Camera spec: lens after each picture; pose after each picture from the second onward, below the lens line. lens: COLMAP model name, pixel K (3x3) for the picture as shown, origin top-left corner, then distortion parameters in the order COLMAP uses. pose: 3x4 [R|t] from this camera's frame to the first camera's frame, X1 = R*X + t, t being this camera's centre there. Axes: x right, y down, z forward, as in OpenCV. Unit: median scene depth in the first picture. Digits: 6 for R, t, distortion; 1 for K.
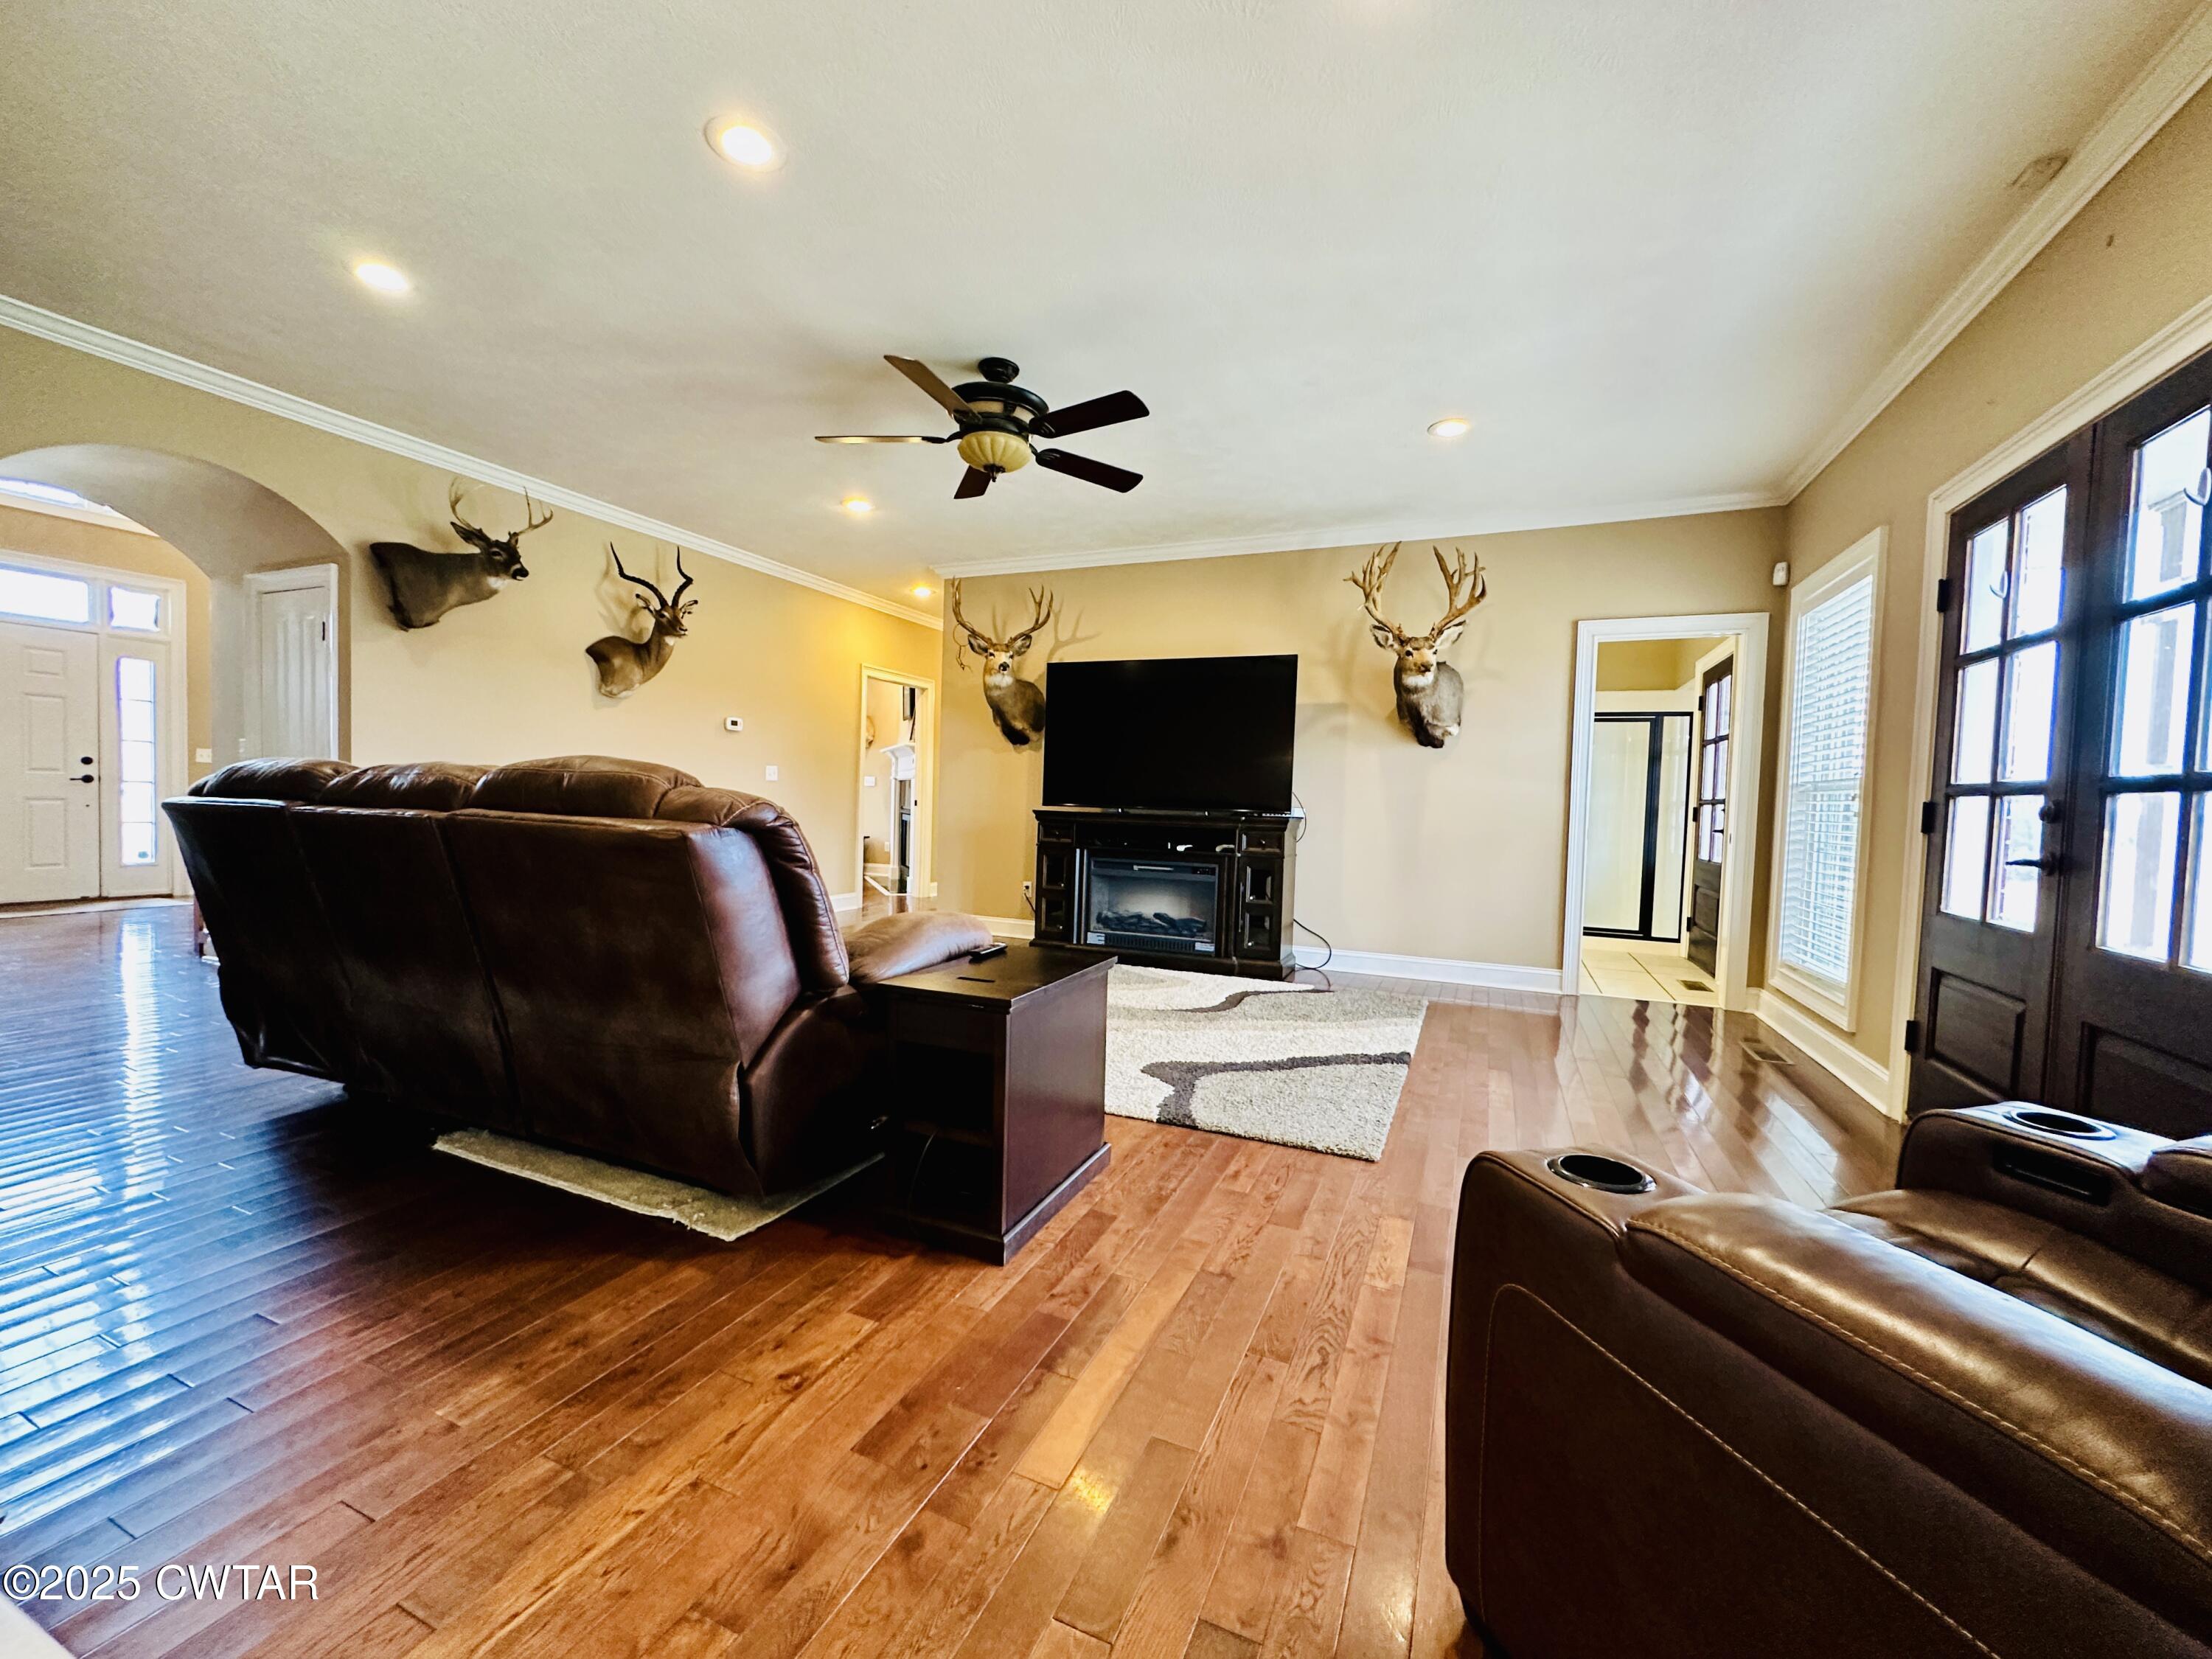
lens RADIAL K [[883.0, 0, 1108.3], [0, 883.0, 828.6], [0, 0, 1]] dist [-0.003121, 0.000297]
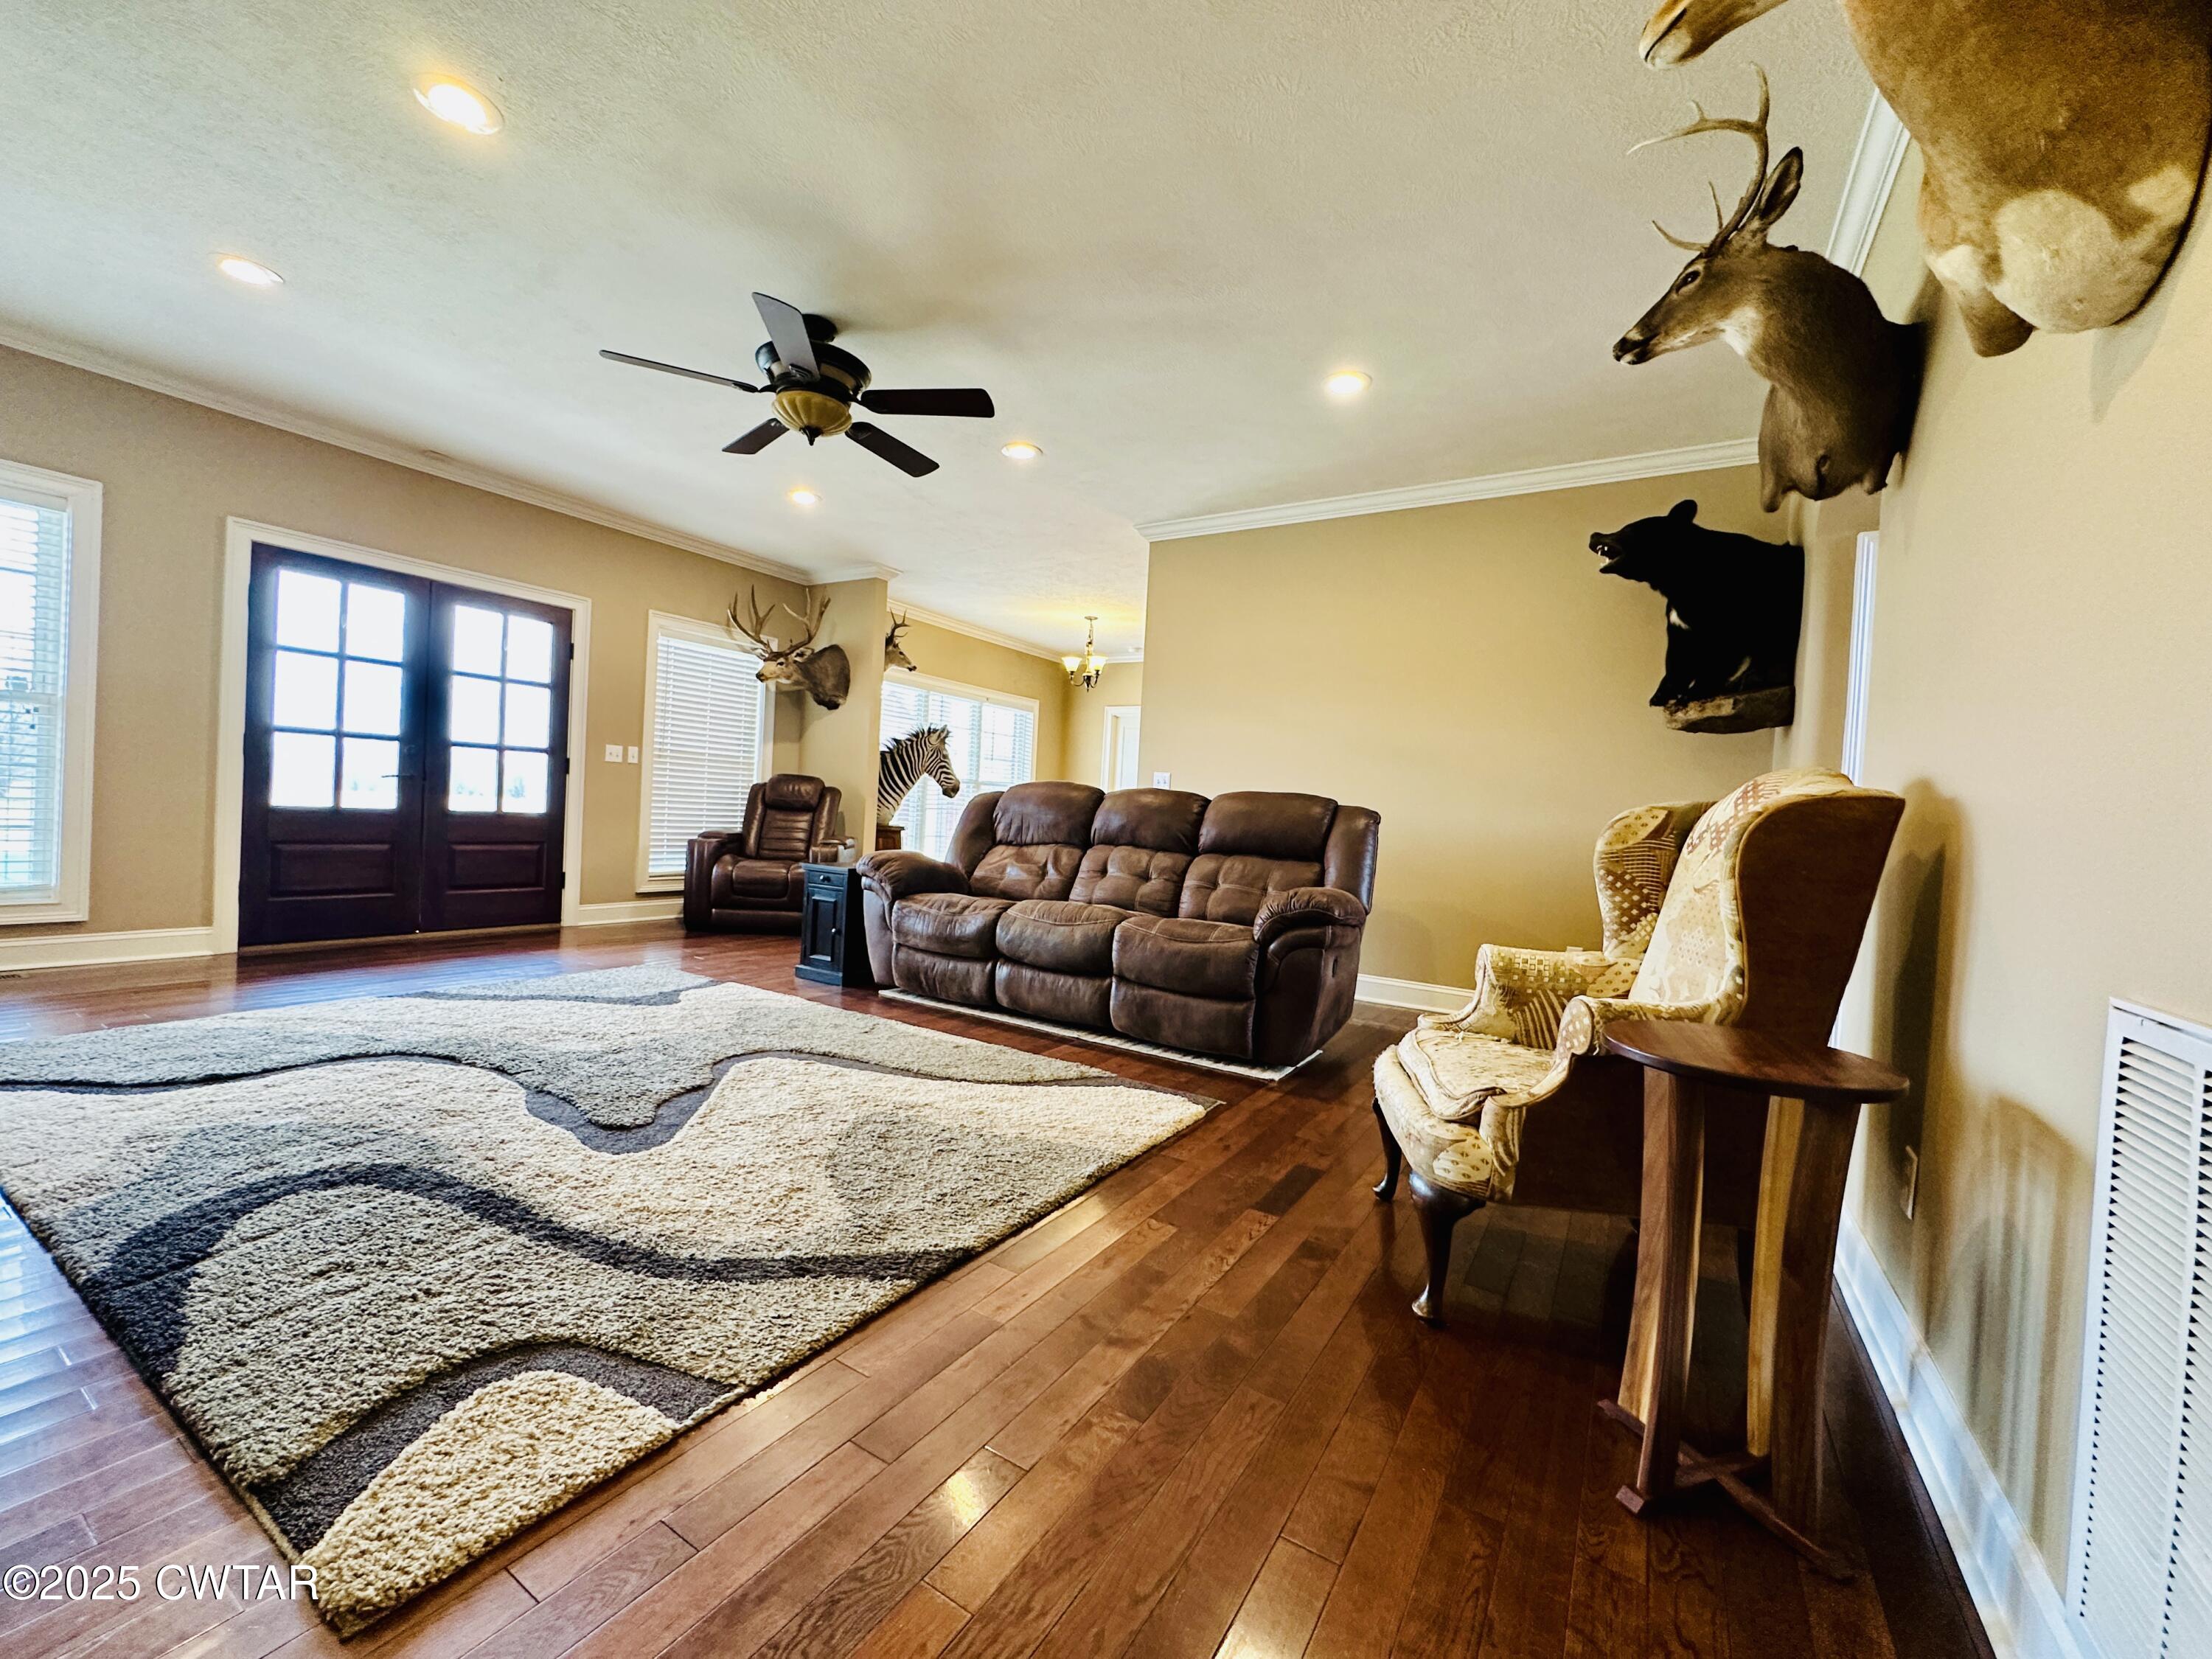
lens RADIAL K [[883.0, 0, 1108.3], [0, 883.0, 828.6], [0, 0, 1]] dist [-0.003121, 0.000297]
pose [[-0.986538, -0.082026, 0.141475, -0.438504], [-0.074284, 0.995480, 0.059168, -0.040989], [-0.145689, 0.047862, -0.988172, 1.387987]]
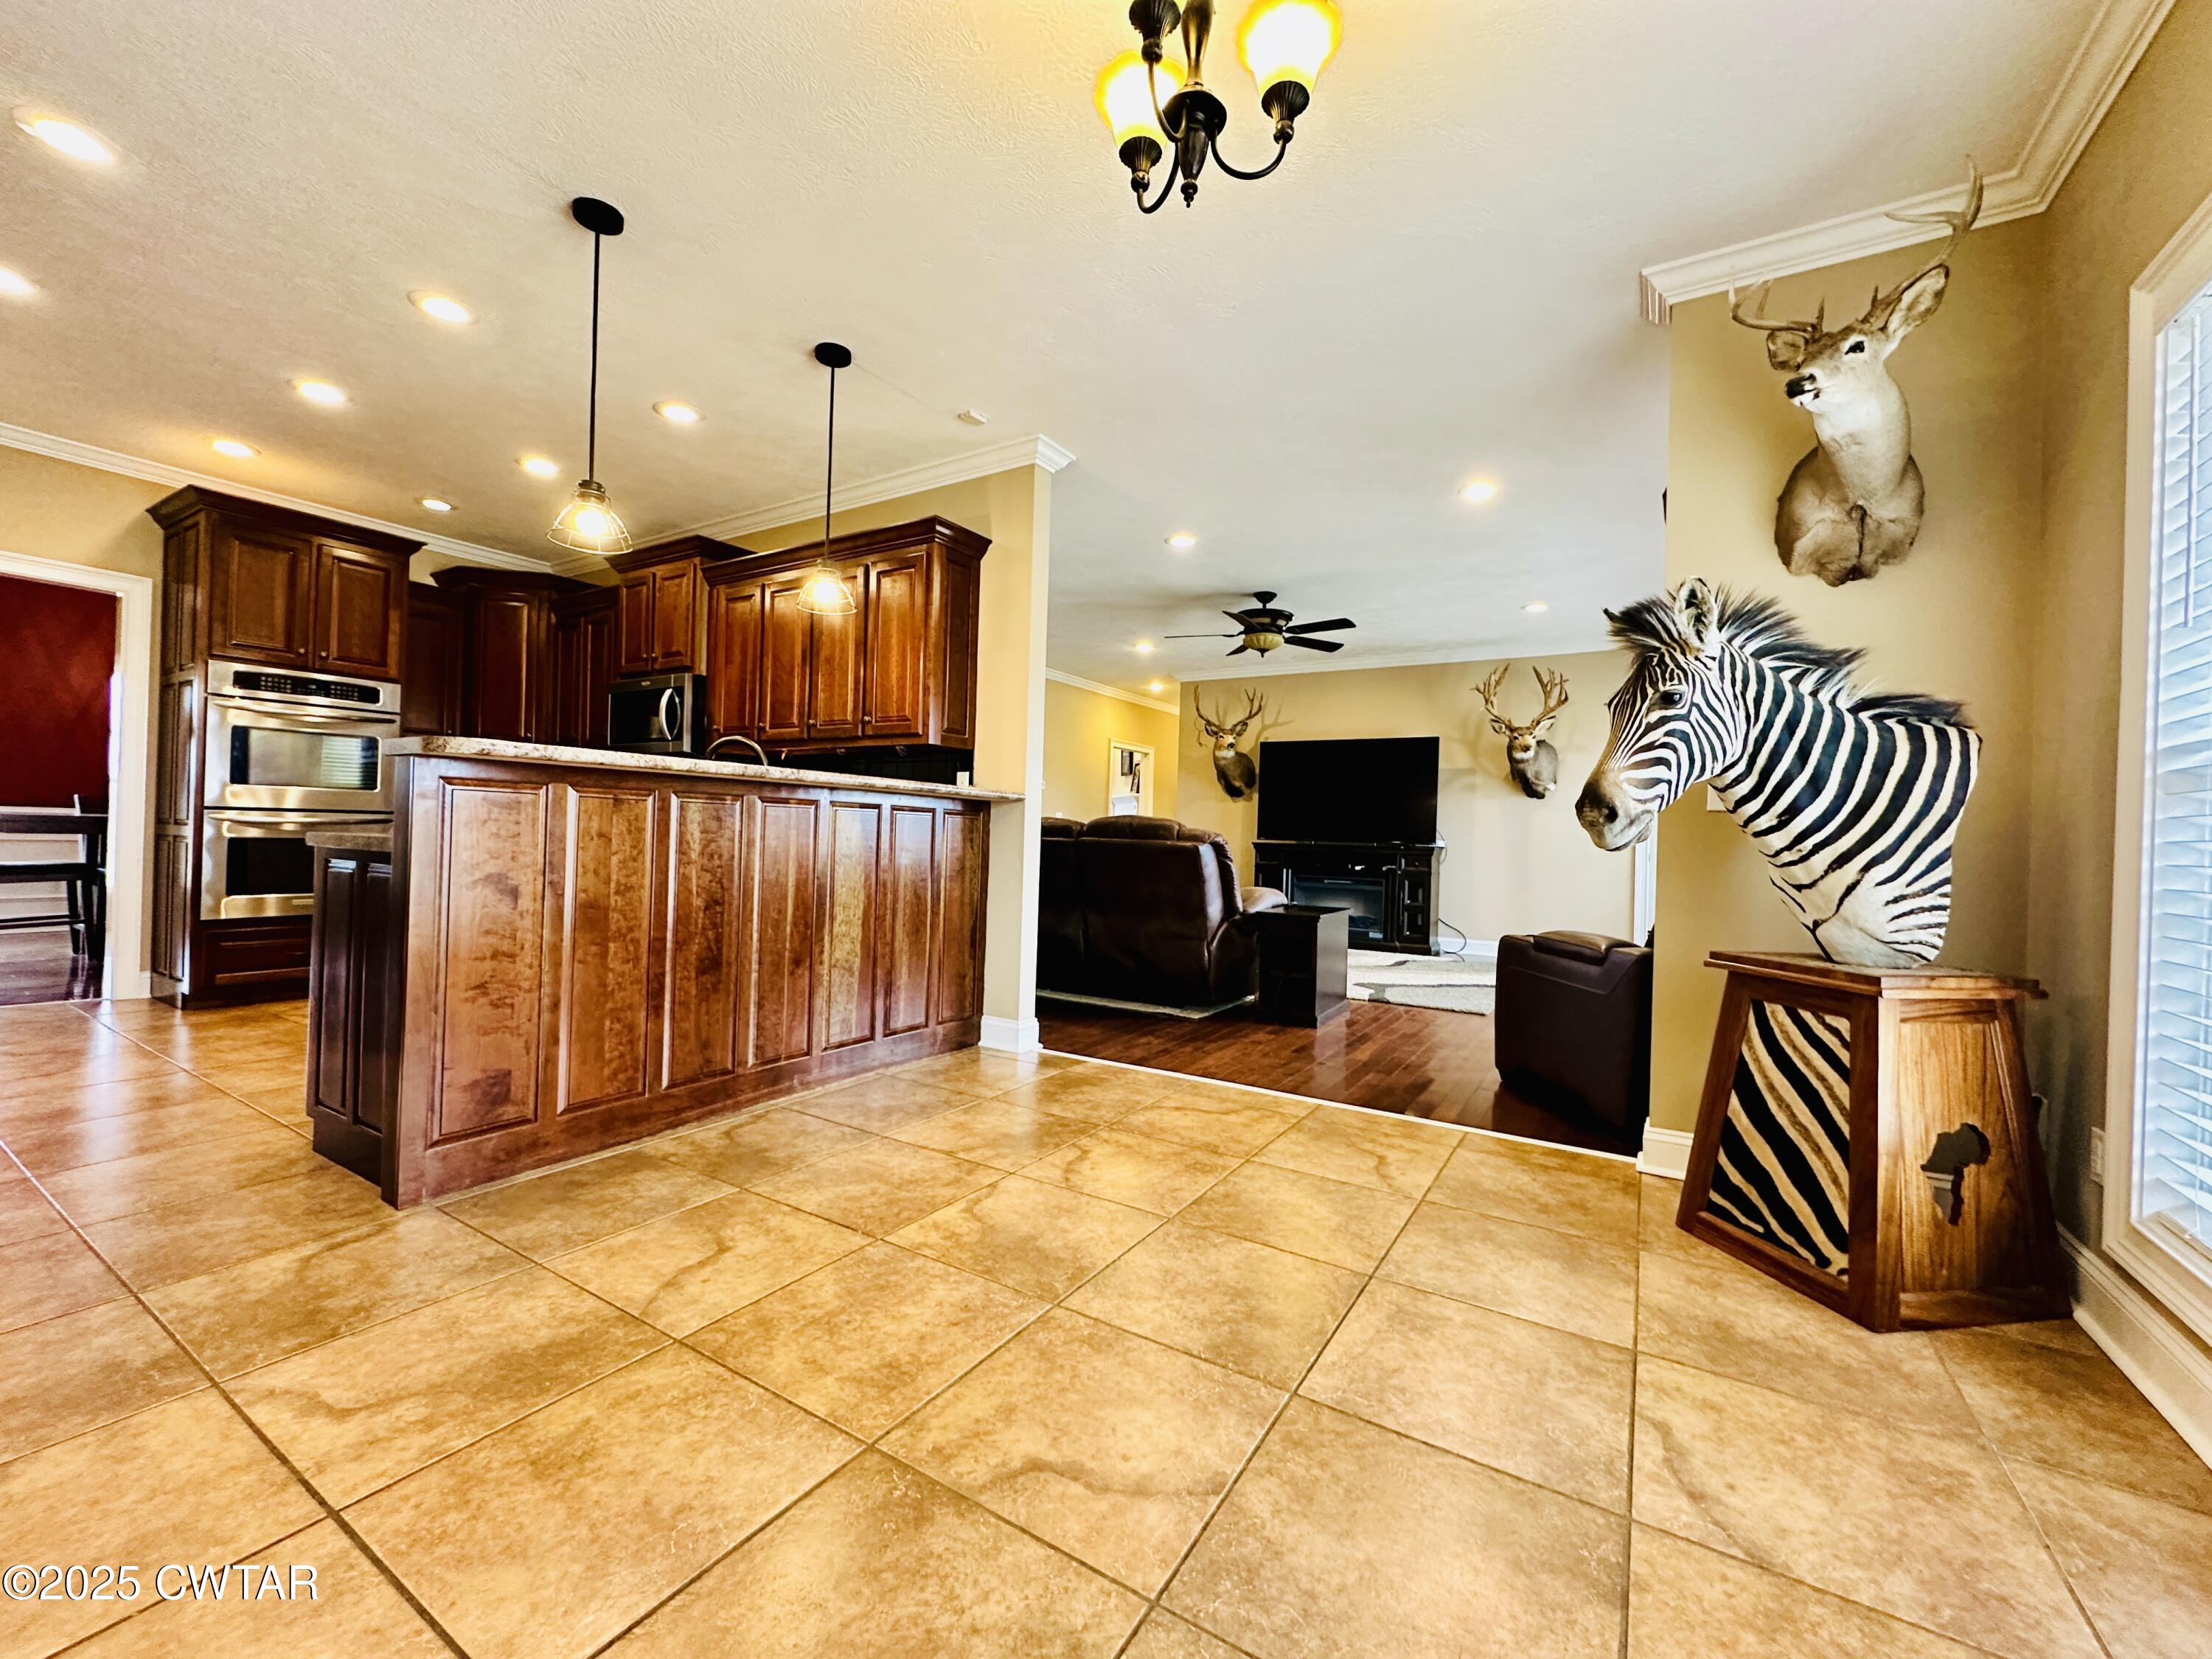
lens RADIAL K [[883.0, 0, 1108.3], [0, 883.0, 828.6], [0, 0, 1]] dist [-0.003121, 0.000297]
pose [[0.989528, -0.002436, -0.144319, -0.134470], [-0.003888, 0.999045, -0.043519, 0.025531], [0.144288, 0.043624, 0.988574, -0.595231]]
